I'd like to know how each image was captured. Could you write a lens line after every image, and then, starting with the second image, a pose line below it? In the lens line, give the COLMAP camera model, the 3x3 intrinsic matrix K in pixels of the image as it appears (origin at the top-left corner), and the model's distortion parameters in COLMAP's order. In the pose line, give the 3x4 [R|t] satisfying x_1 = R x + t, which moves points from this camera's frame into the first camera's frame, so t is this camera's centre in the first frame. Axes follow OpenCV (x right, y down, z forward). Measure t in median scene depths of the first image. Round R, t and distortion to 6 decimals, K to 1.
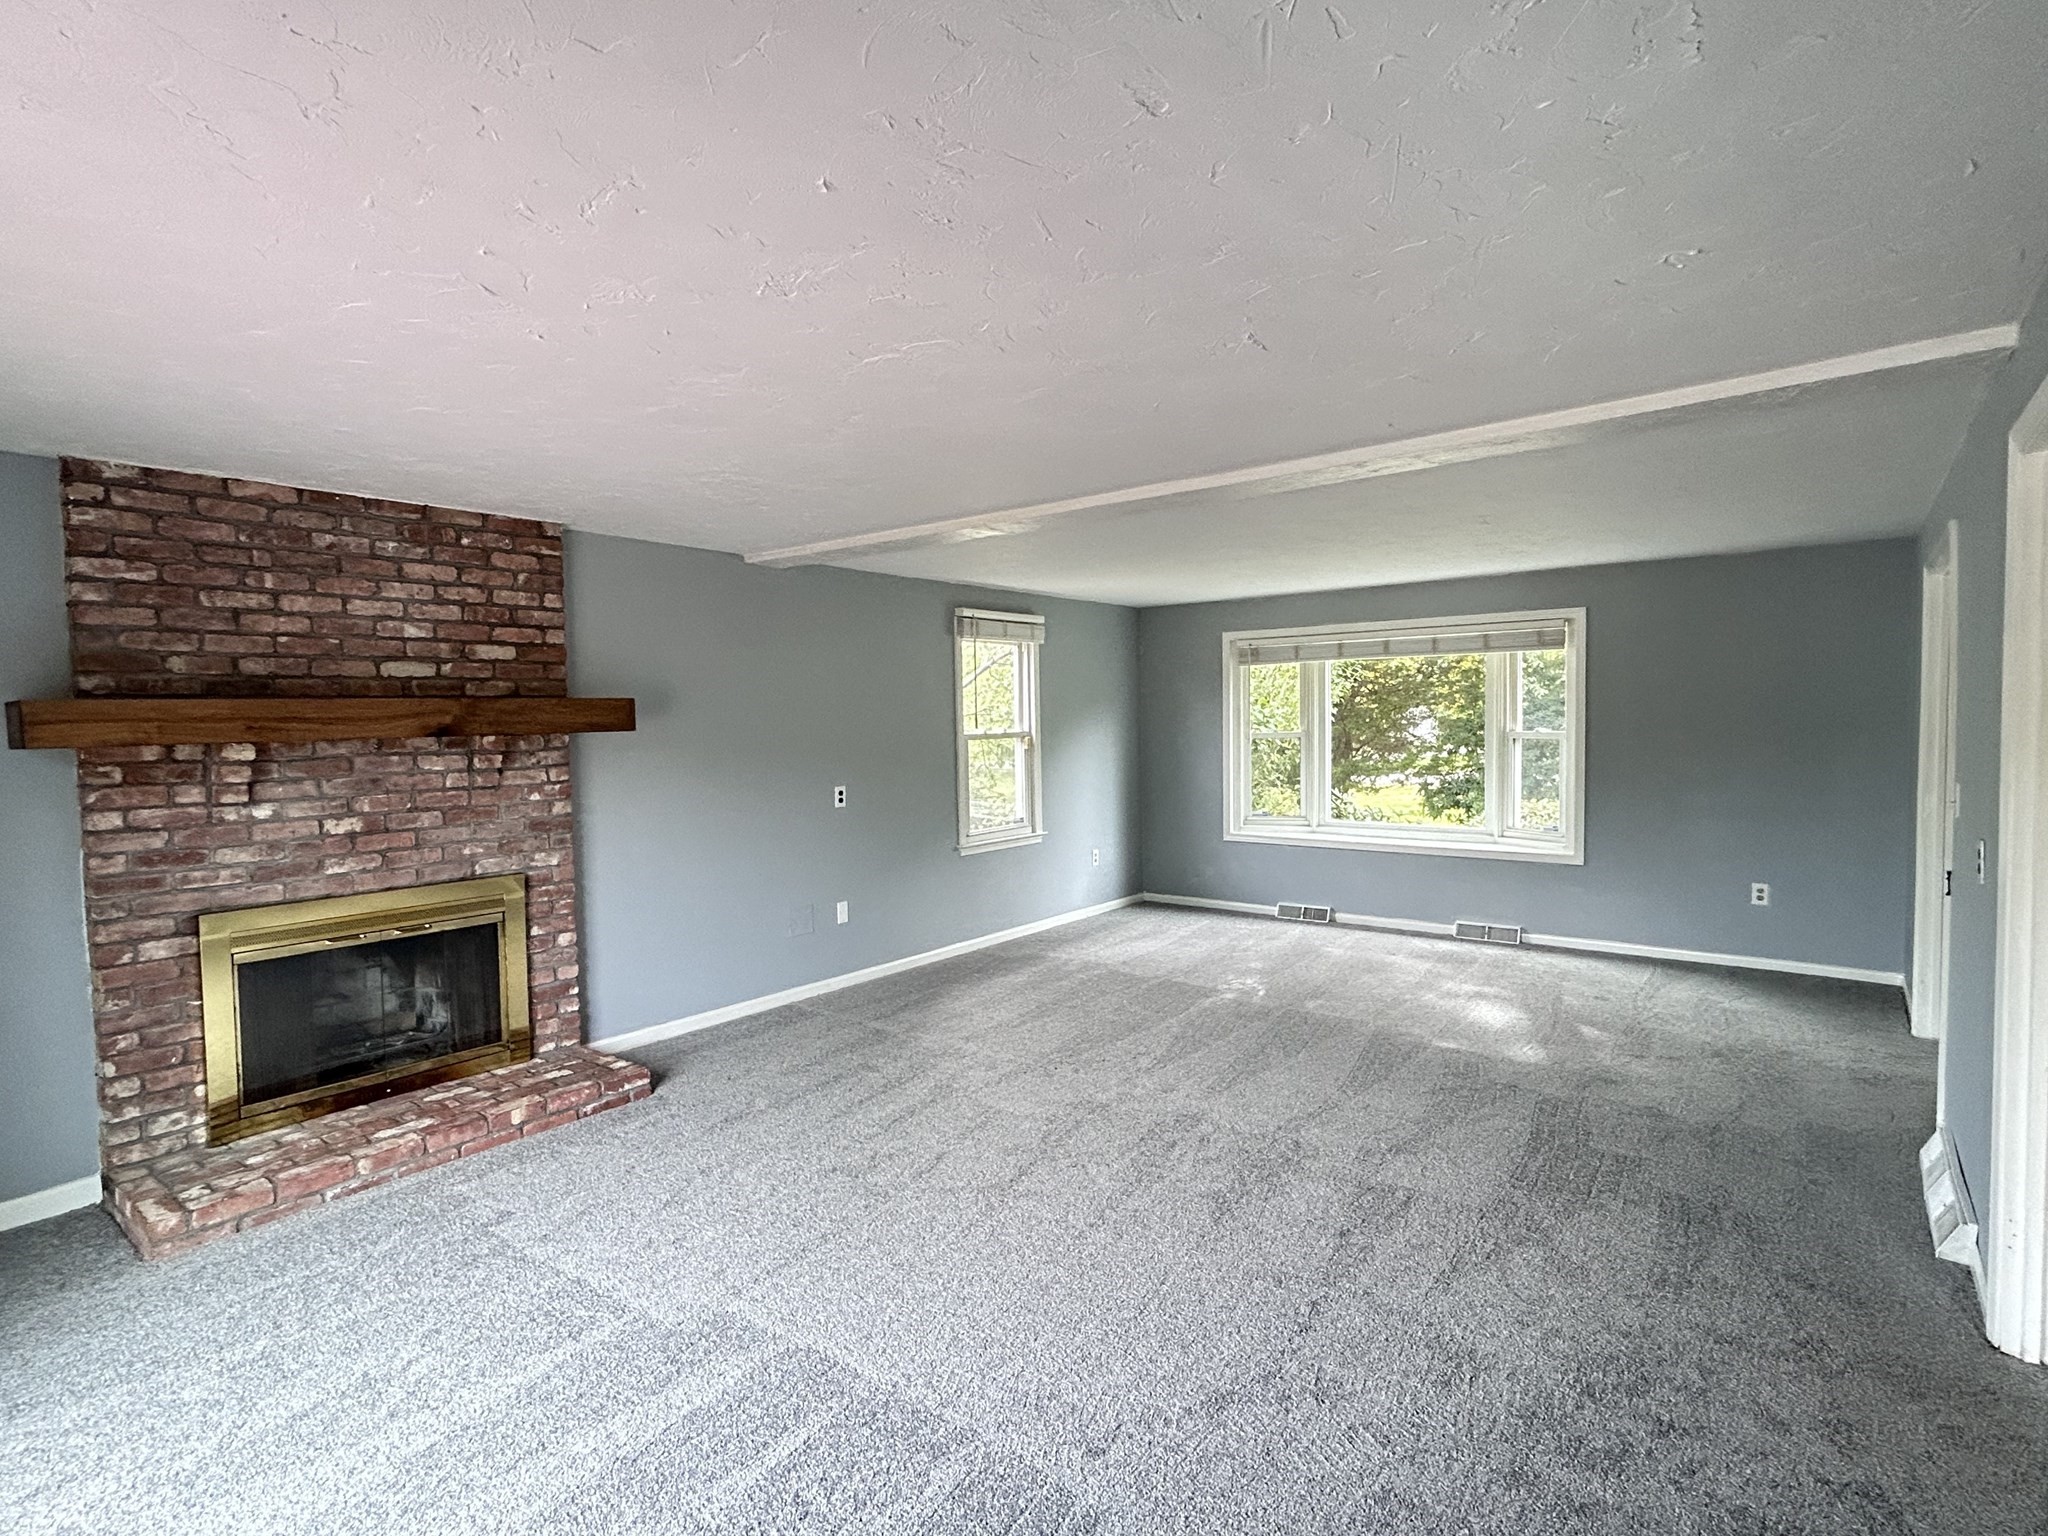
lens RADIAL K [[1023.3, 0, 1031.8], [0, 1023.3, 759.9], [0, 0, 1]] dist [-0.001786, -0.000305]
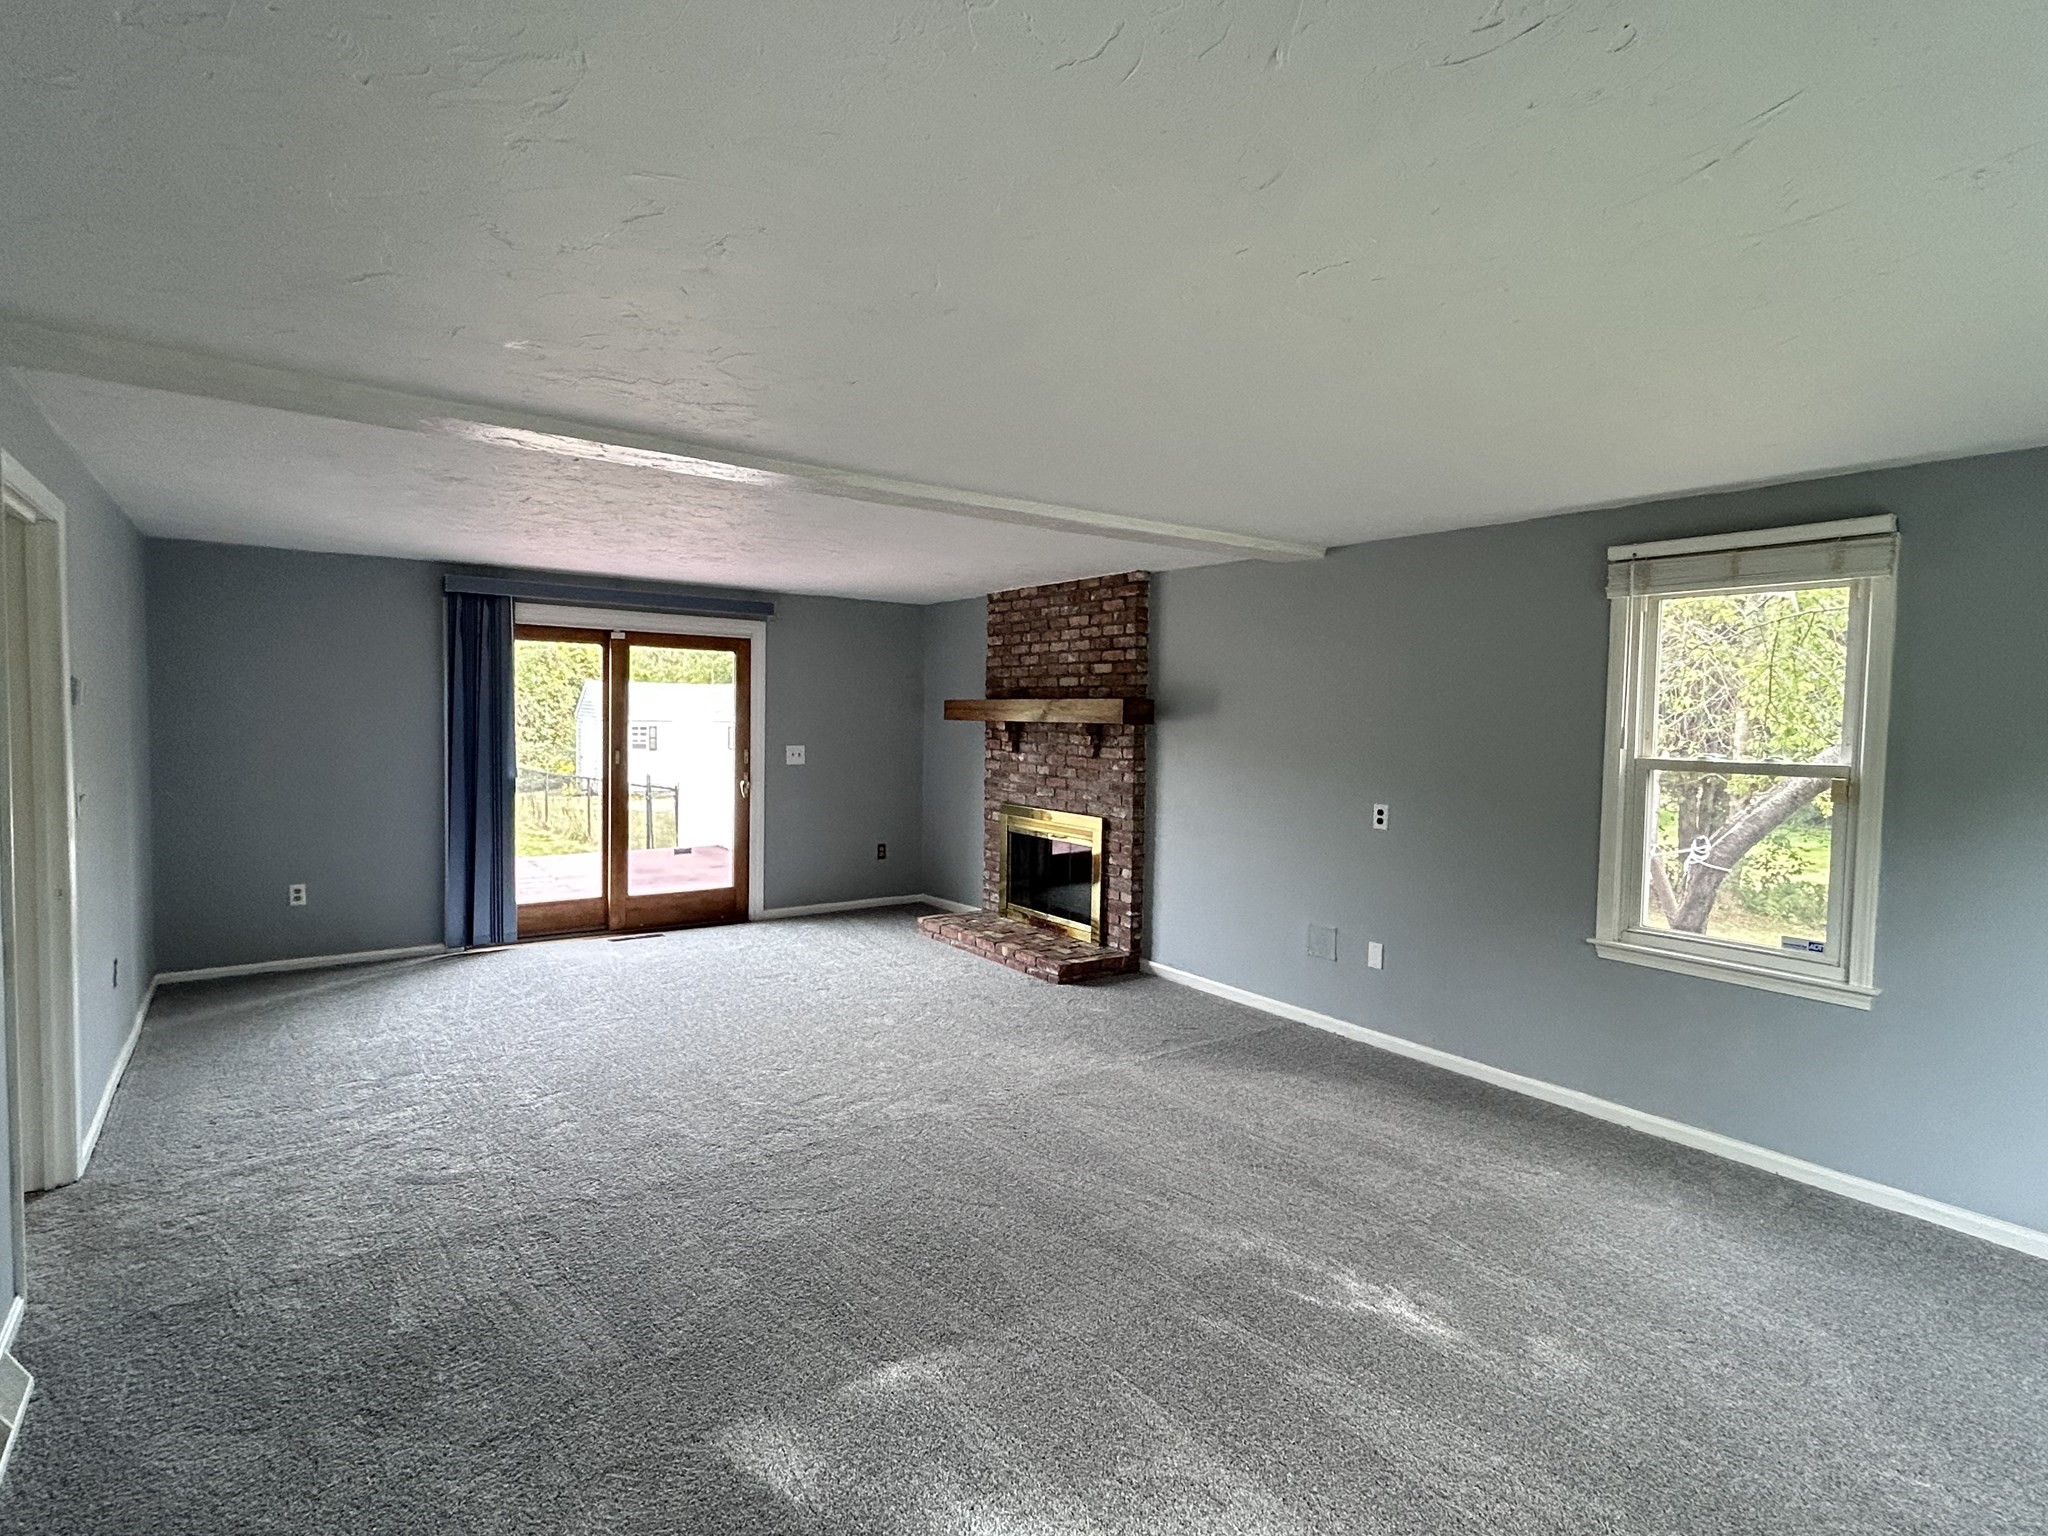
lens RADIAL K [[1023.3, 0, 1031.8], [0, 1023.3, 759.9], [0, 0, 1]] dist [-0.001786, -0.000305]
pose [[-0.273051, 0.059072, -0.960184, 0.998491], [-0.054280, 0.995577, 0.076685, -0.084989], [0.960467, 0.073058, -0.268637, 1.381330]]
